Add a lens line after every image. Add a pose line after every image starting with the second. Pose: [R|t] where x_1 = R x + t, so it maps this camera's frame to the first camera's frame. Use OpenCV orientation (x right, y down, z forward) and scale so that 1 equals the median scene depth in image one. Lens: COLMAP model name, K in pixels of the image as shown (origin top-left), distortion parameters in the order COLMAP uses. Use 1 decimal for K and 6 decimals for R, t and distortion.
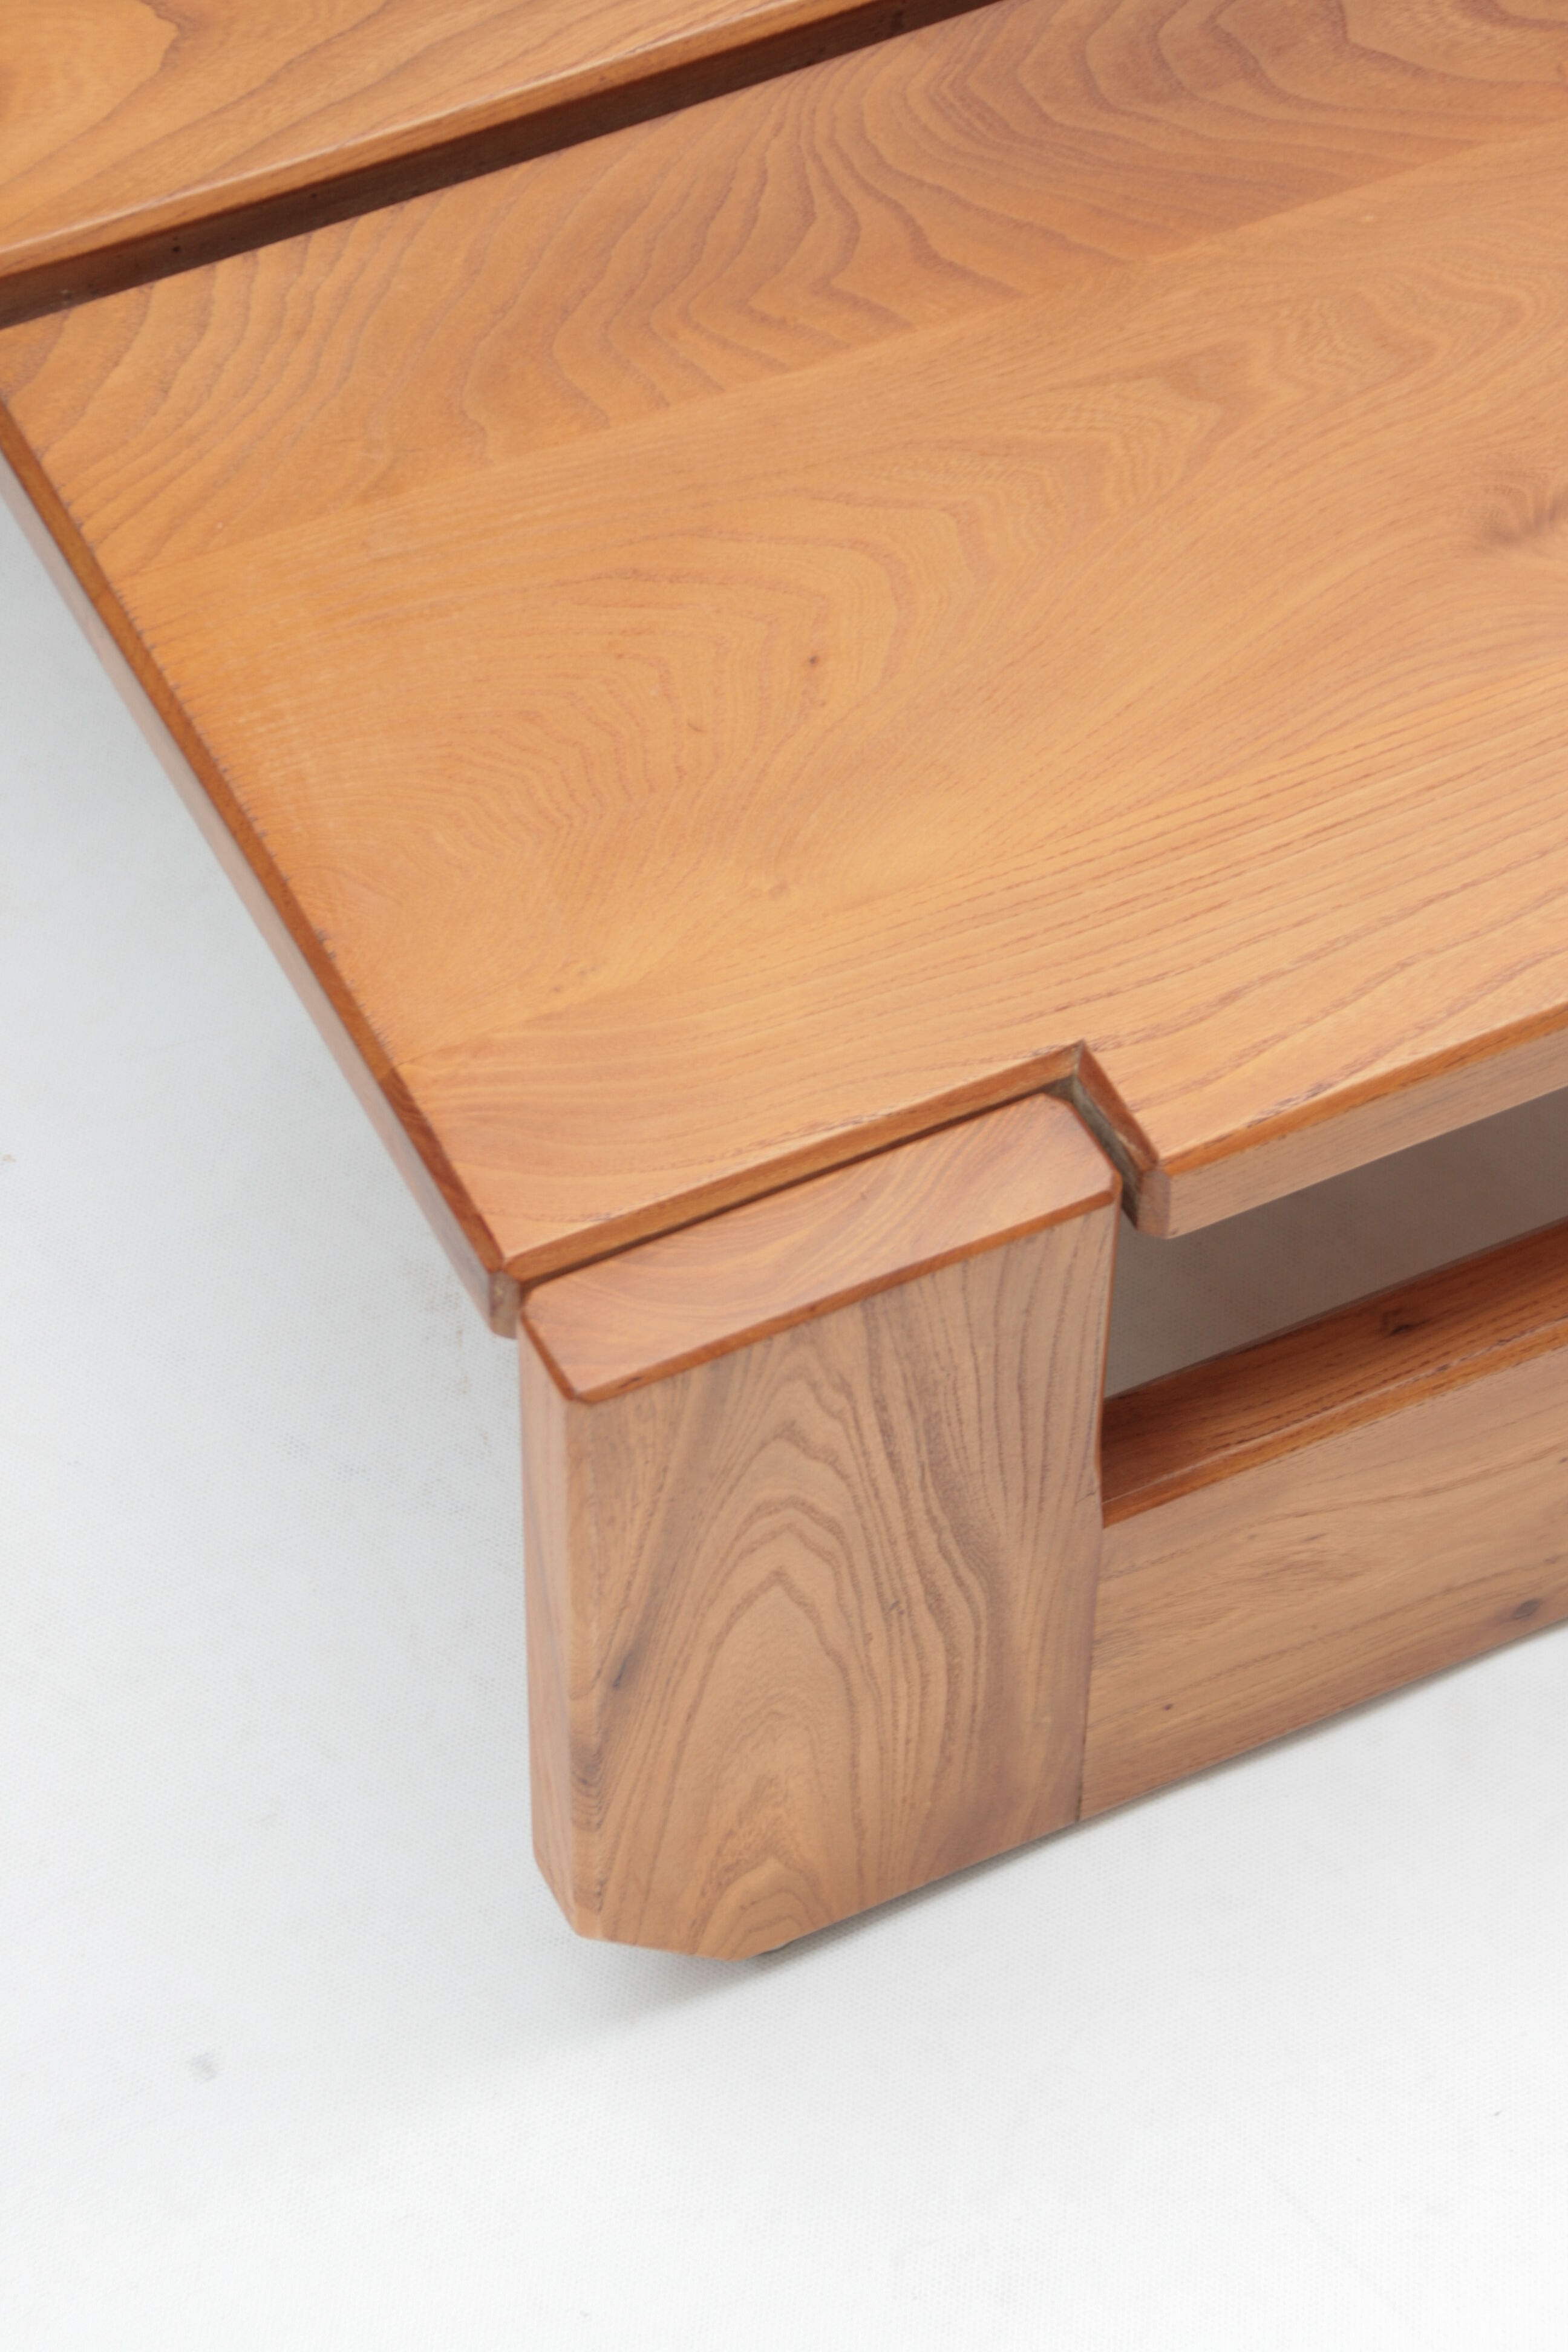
lens RADIAL K [[6061.6, 0, 771.5], [0, 6061.6, 1217.1], [0, 0, 1]] dist [0.501685, 0.509780]
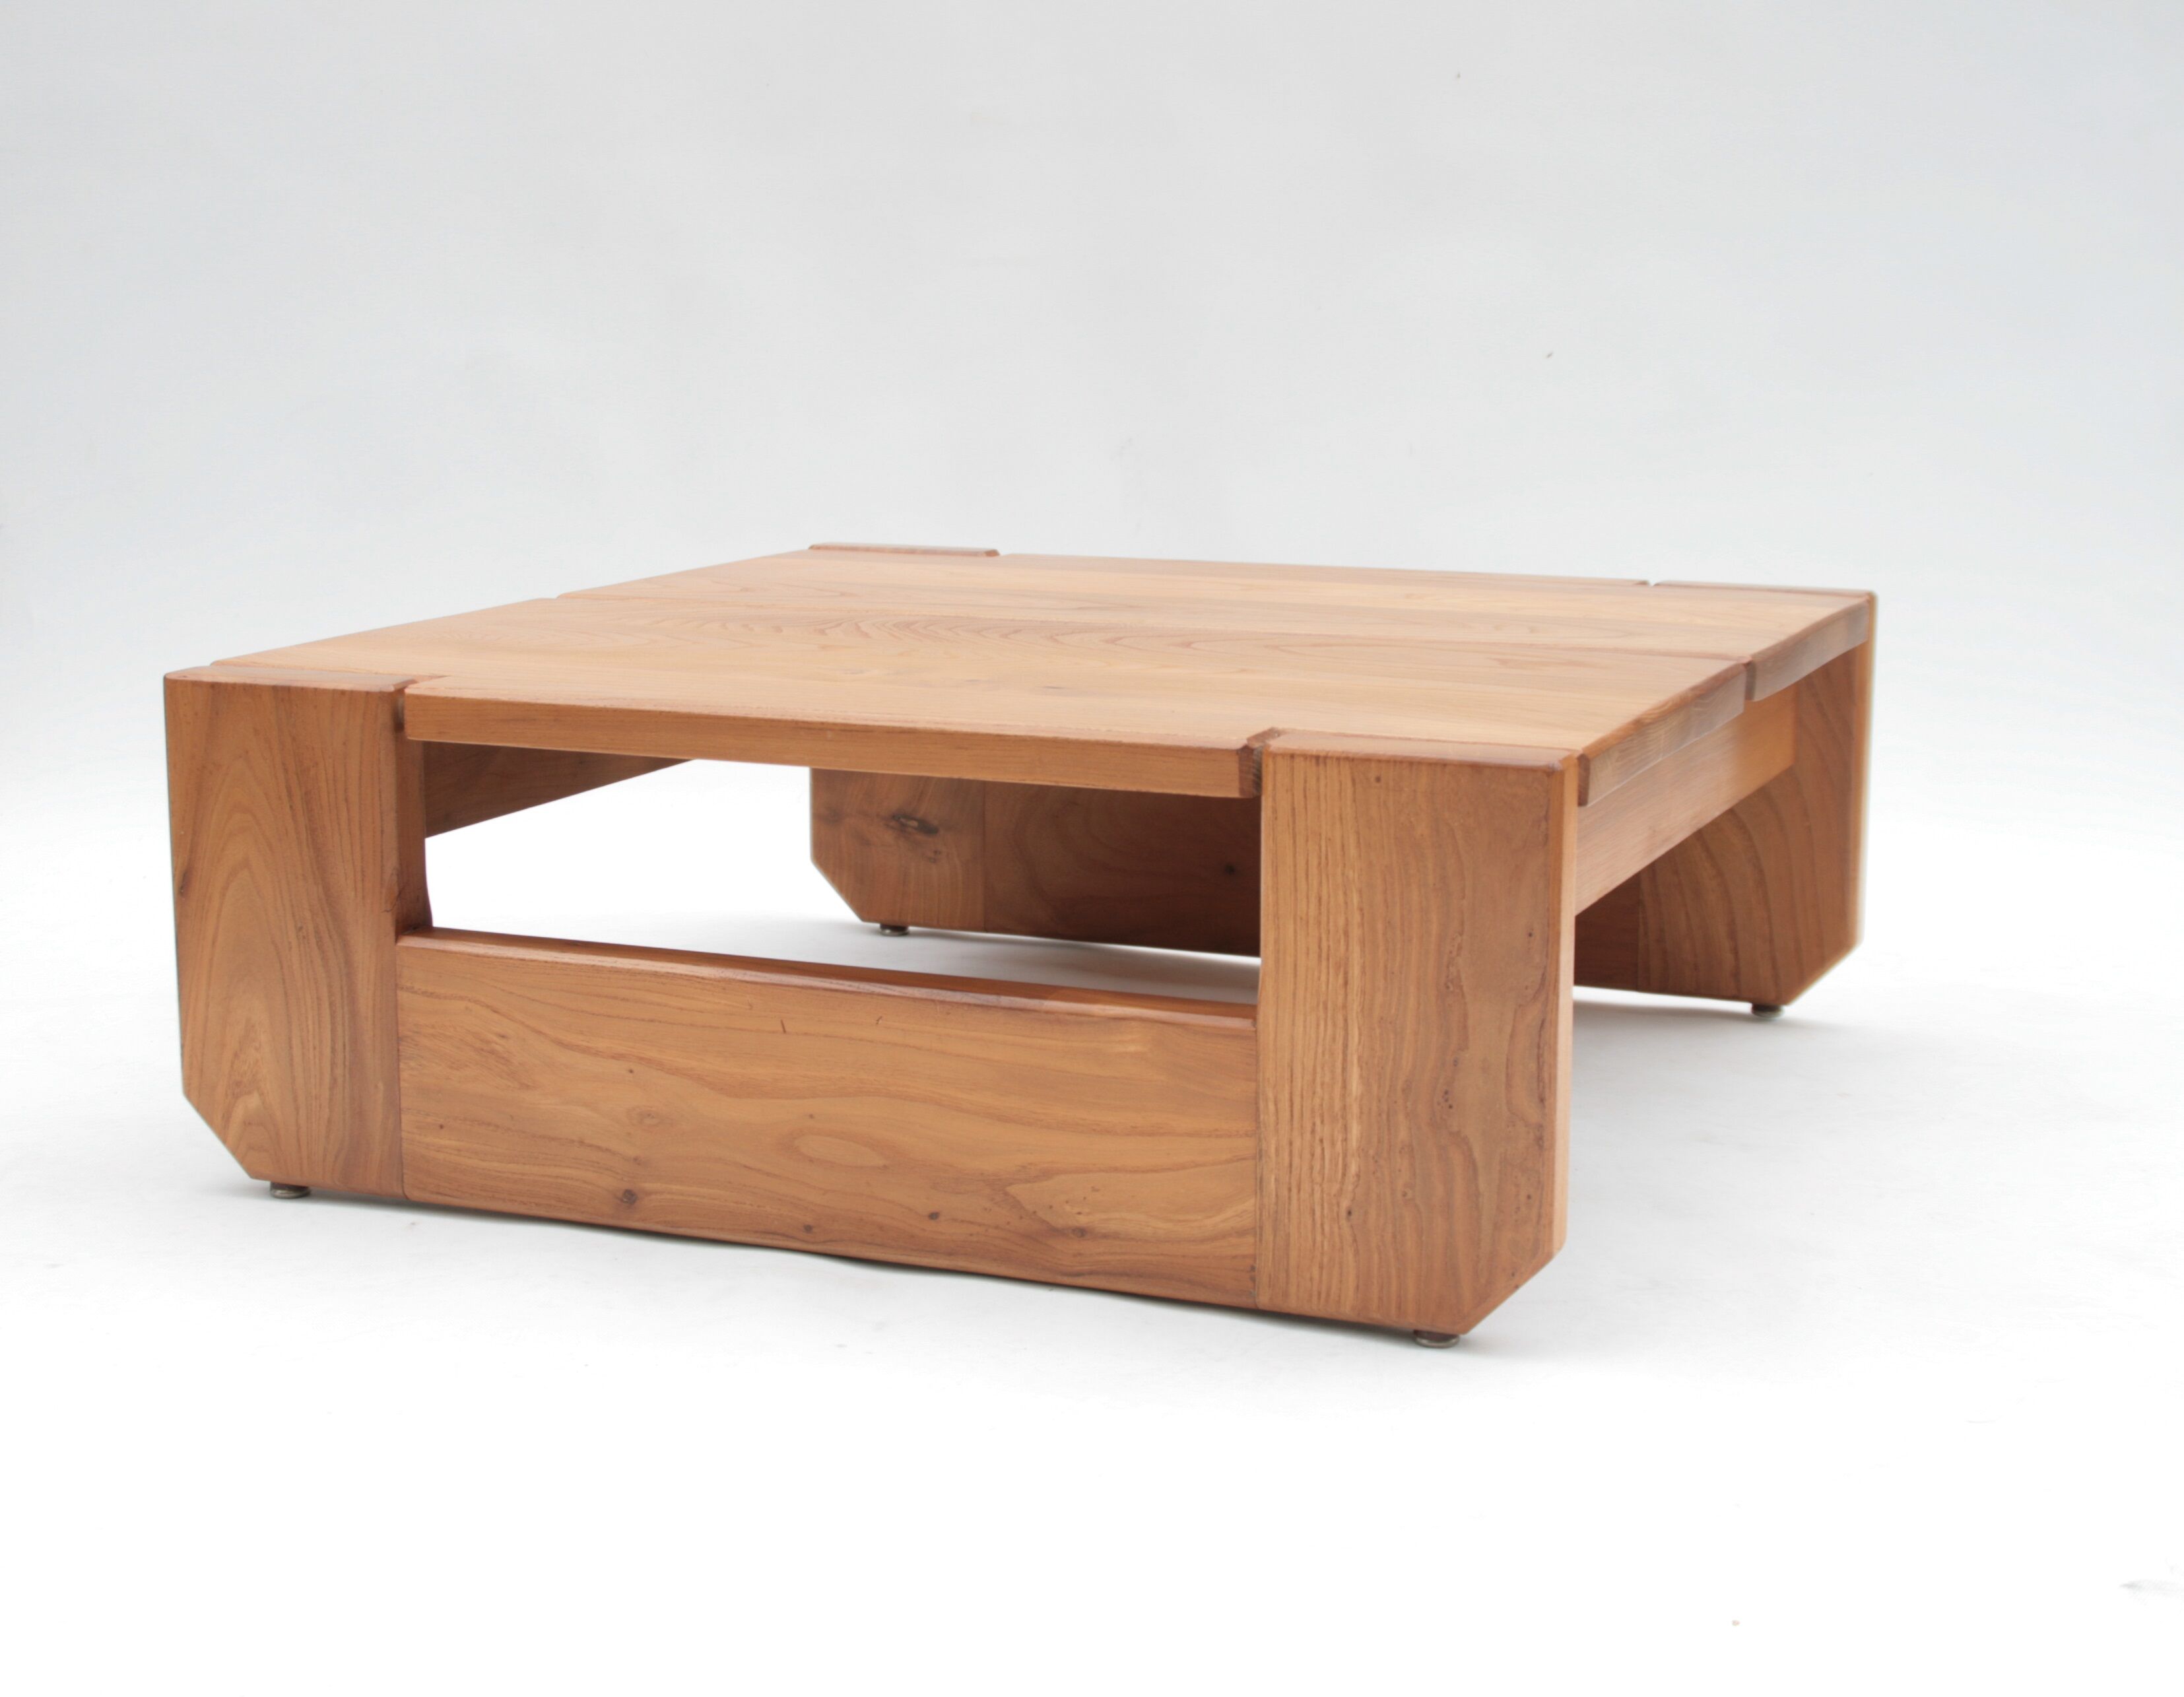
lens RADIAL K [[3457.4, 0, 1092.0], [0, 3457.4, 848.5], [0, 0, 1]] dist [0.035391, 0.074211]
pose [[0.653363, 0.127822, -0.746176, 1.095251], [-0.589841, 0.703806, -0.395910, 0.358033], [0.474557, 0.698798, 0.535236, 0.451638]]
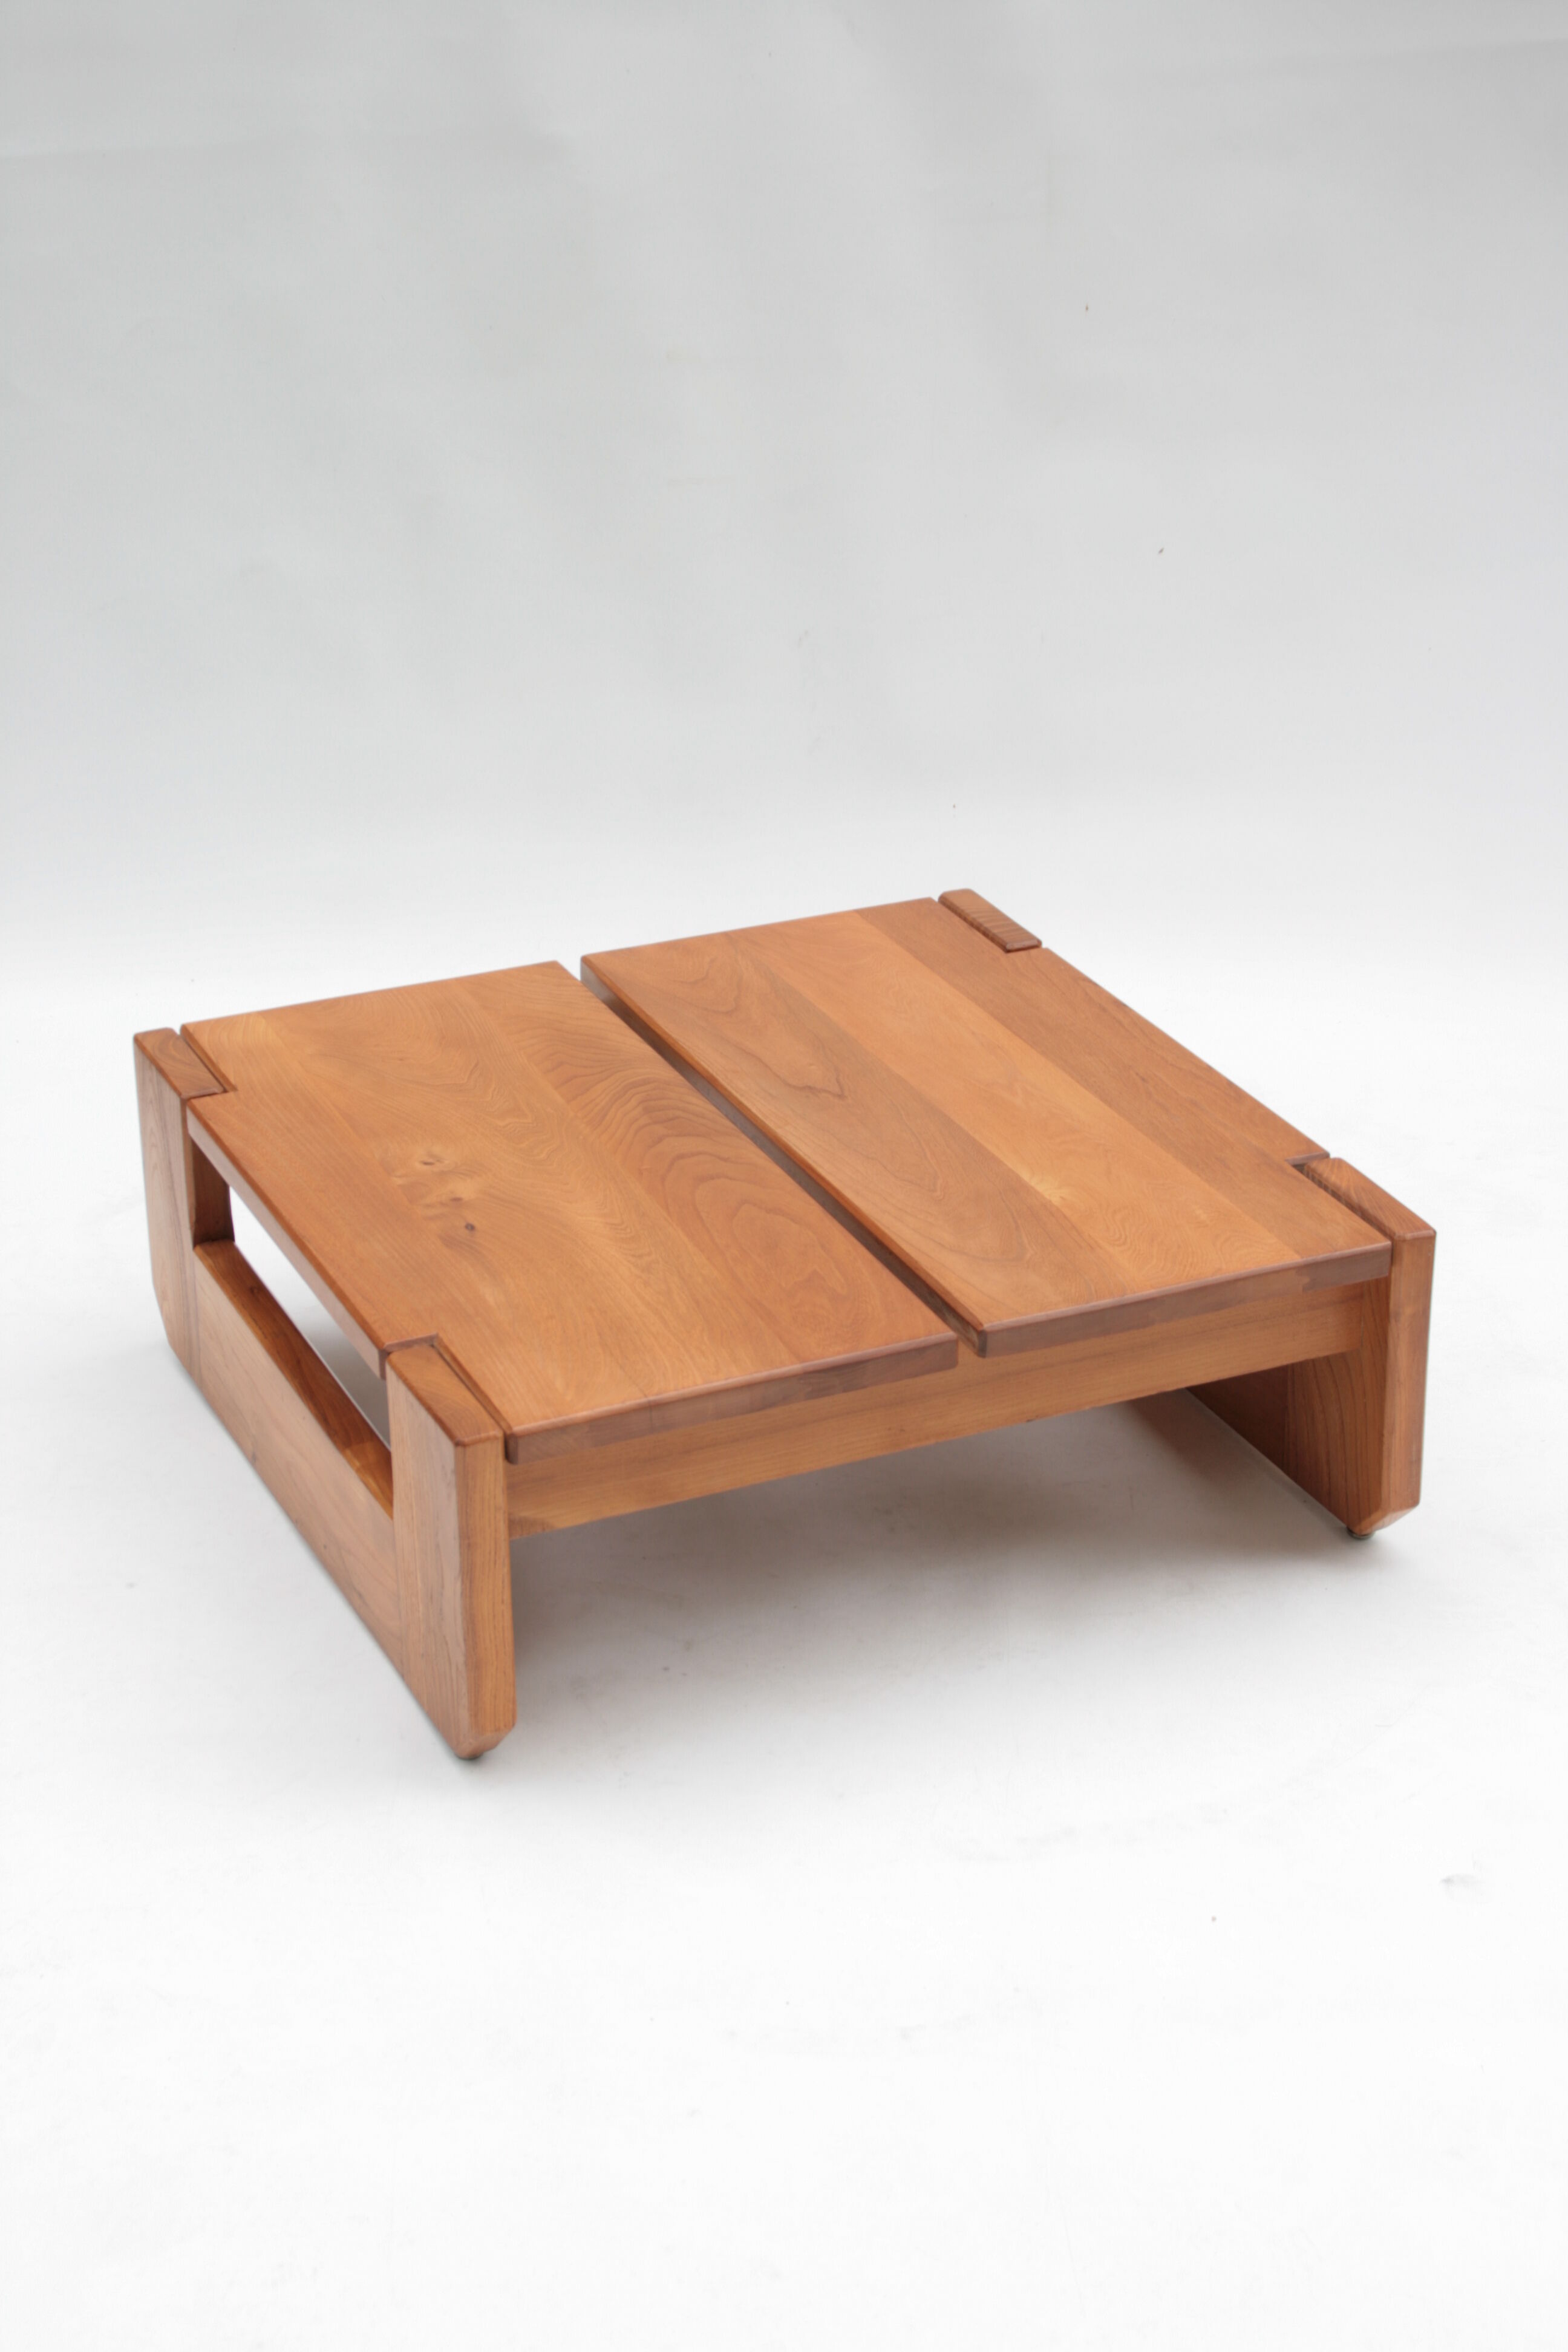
lens RADIAL K [[4070.7, 0, 784.0], [0, 4070.7, 1176.0], [0, 0, 1]] dist [0.051660, 0.031267]
pose [[-0.034854, 0.416387, -0.908519, 1.992643], [-0.781027, 0.555824, 0.284705, -0.831952], [0.623524, 0.719501, 0.305837, 0.503803]]
